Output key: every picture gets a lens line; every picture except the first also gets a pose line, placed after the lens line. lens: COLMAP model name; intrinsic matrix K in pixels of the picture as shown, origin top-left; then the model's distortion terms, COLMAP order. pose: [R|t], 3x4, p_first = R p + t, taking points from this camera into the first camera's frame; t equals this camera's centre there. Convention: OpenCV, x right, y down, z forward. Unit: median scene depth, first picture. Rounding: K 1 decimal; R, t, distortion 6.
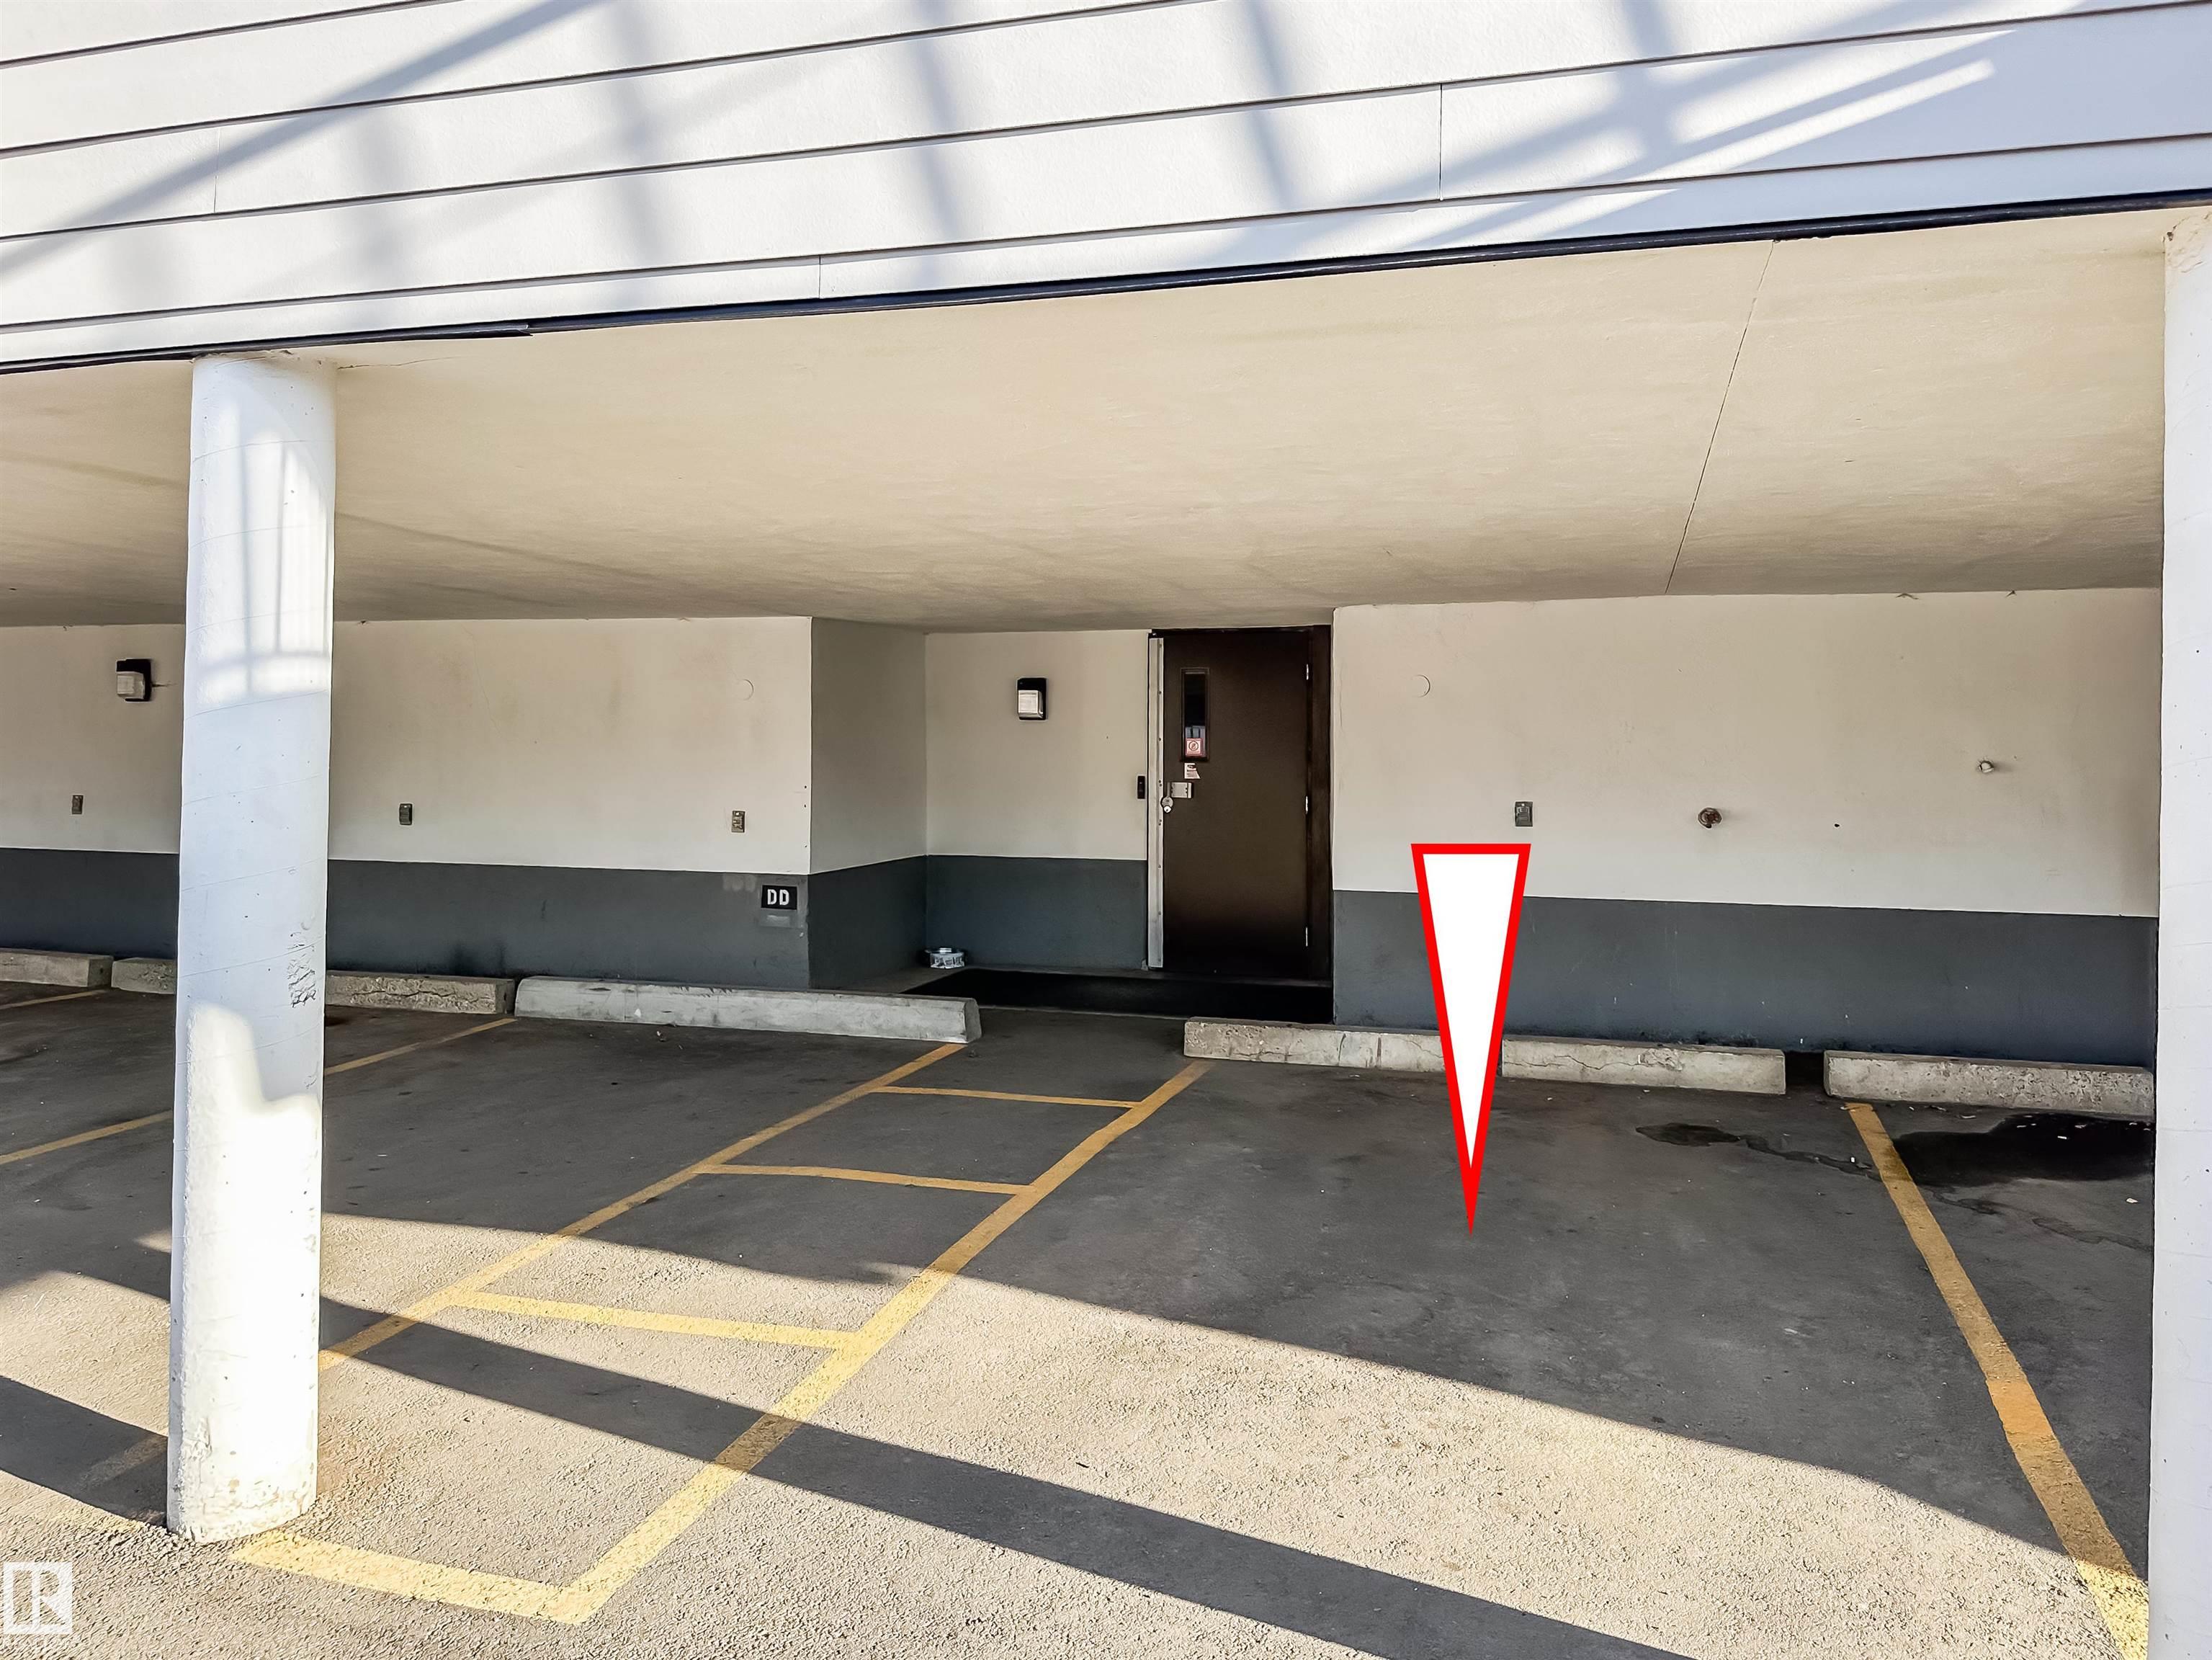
lens RADIAL K [[1662.6, 0, 1103.5], [0, 1662.6, 830.5], [0, 0, 1]] dist [-0.004874, -0.002161]
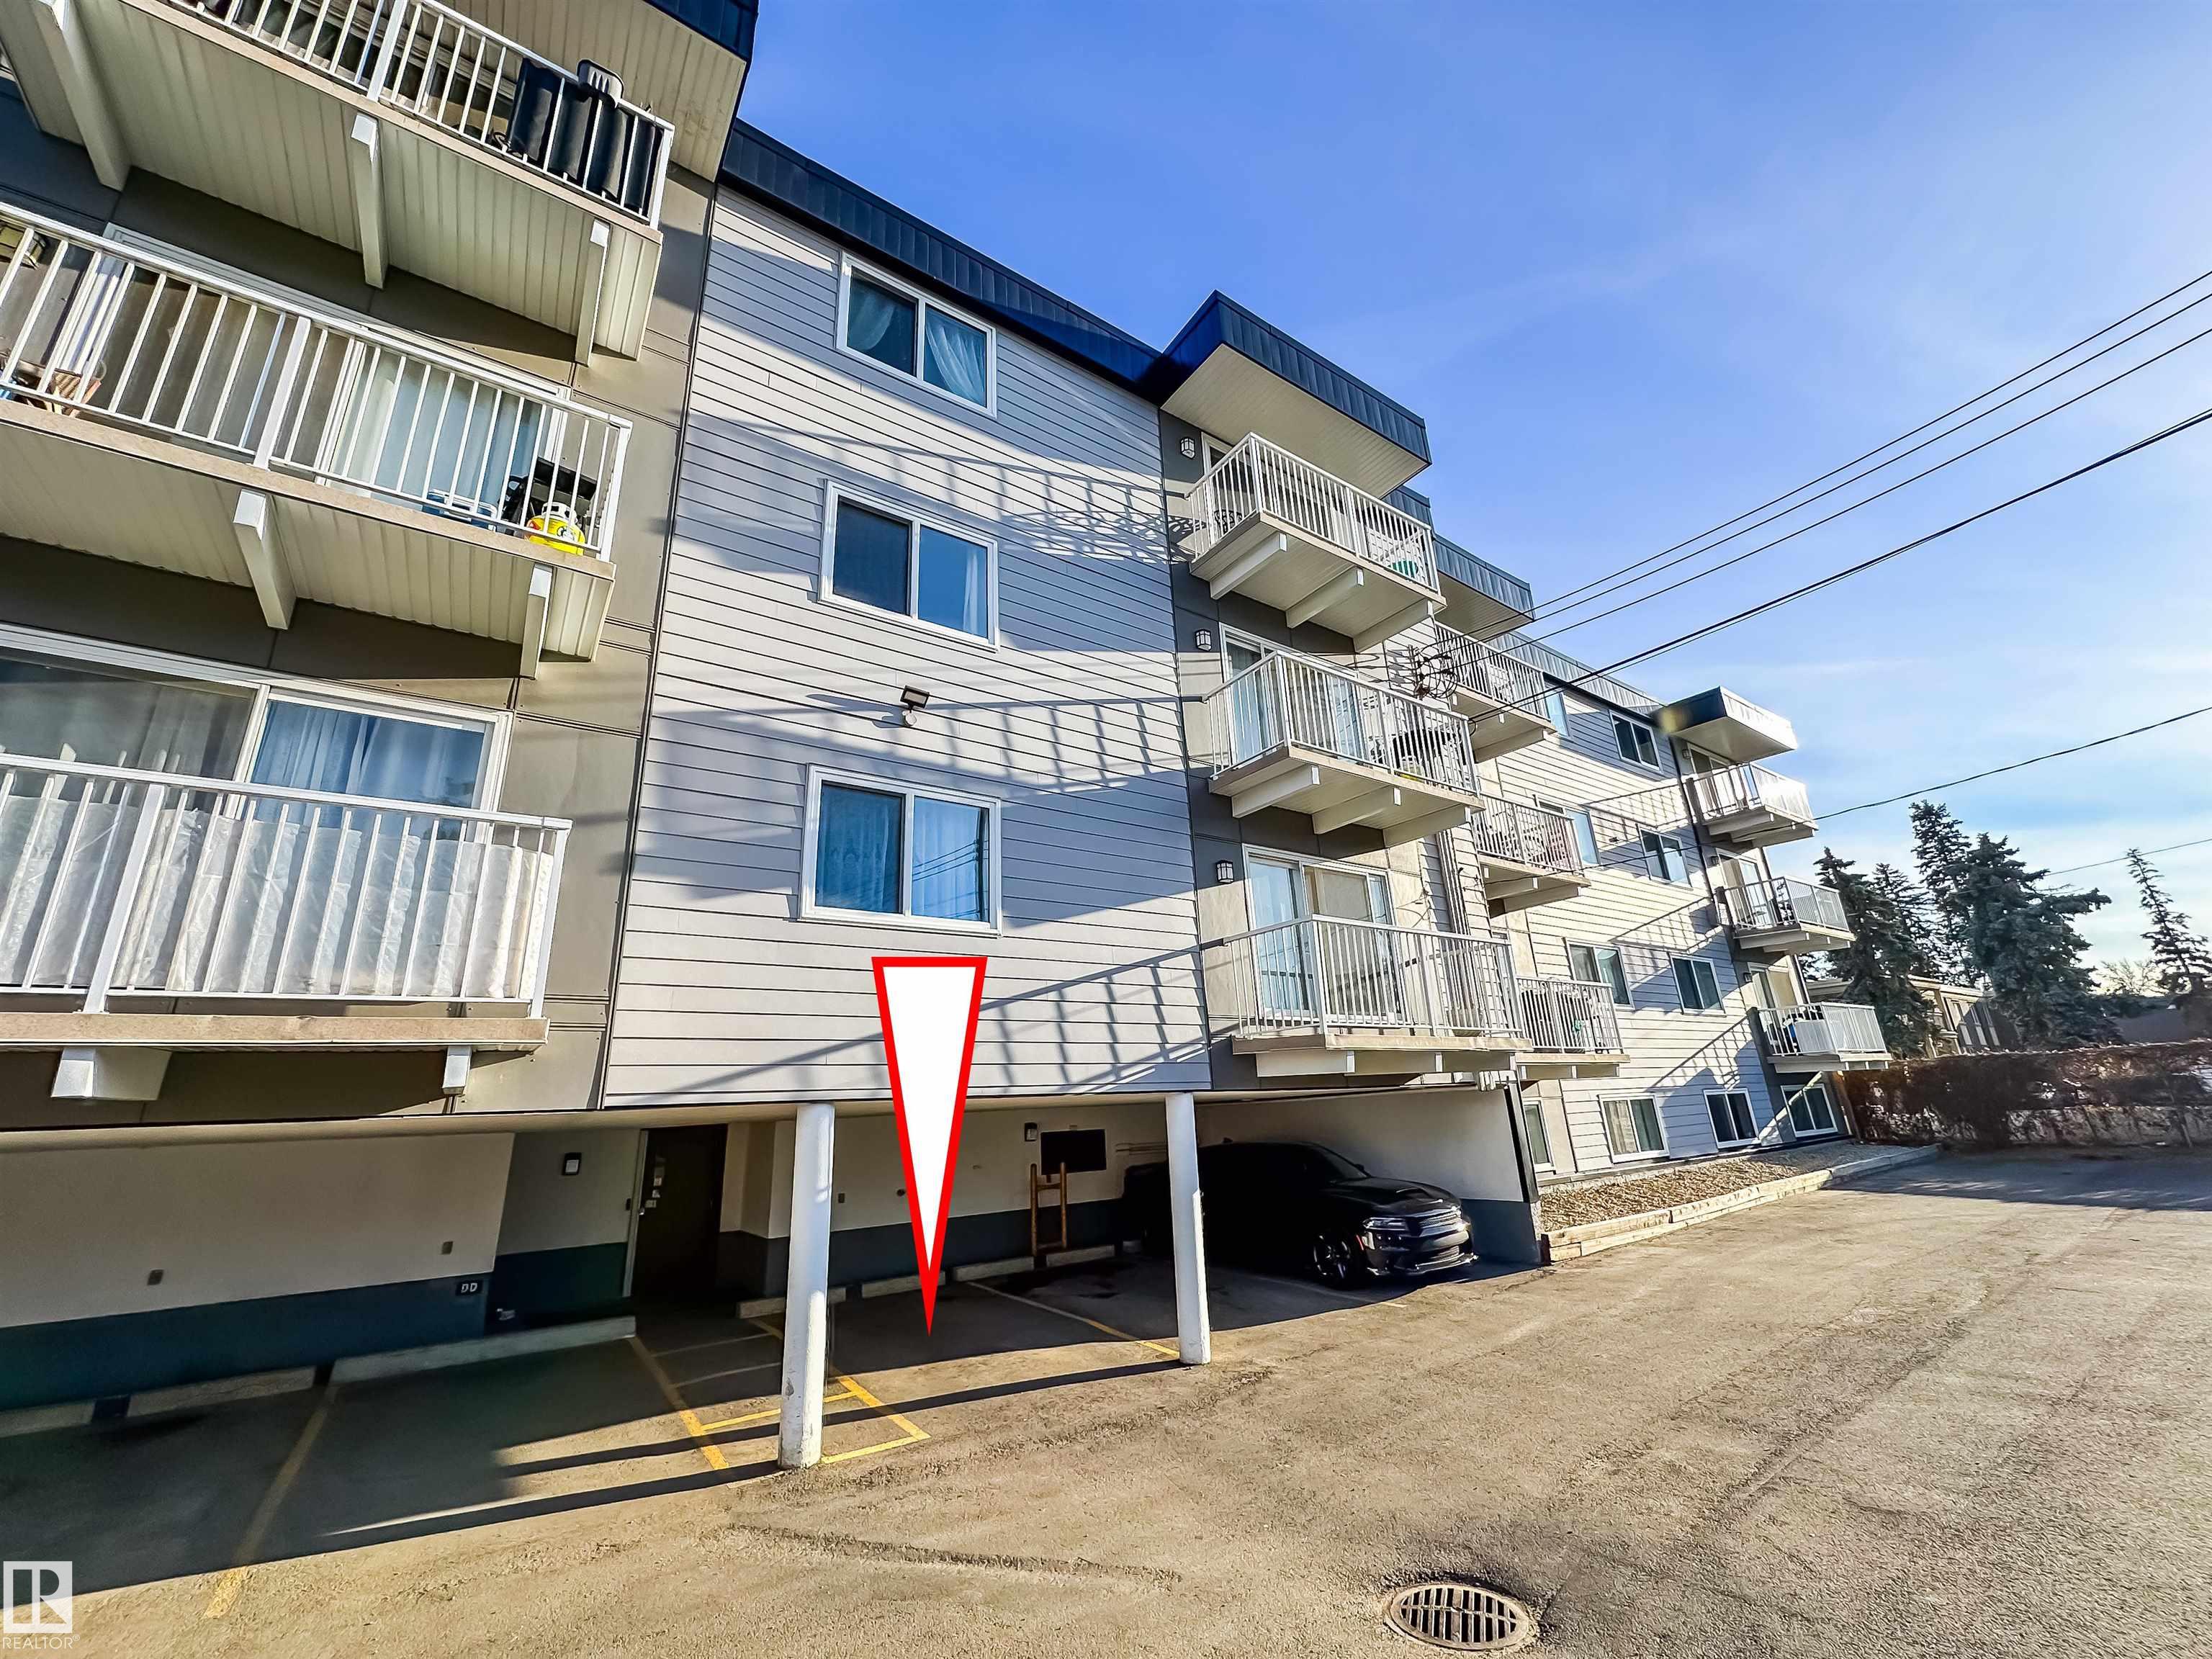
lens RADIAL K [[905.6, 0, 1114.2], [0, 905.6, 827.6], [0, 0, 1]] dist [-0.000272, 0.000307]
pose [[0.643407, 0.197674, 0.739562, -0.640053], [0.094010, 0.938371, -0.332600, -0.042443], [-0.759730, 0.283523, 0.585171, -0.335960]]
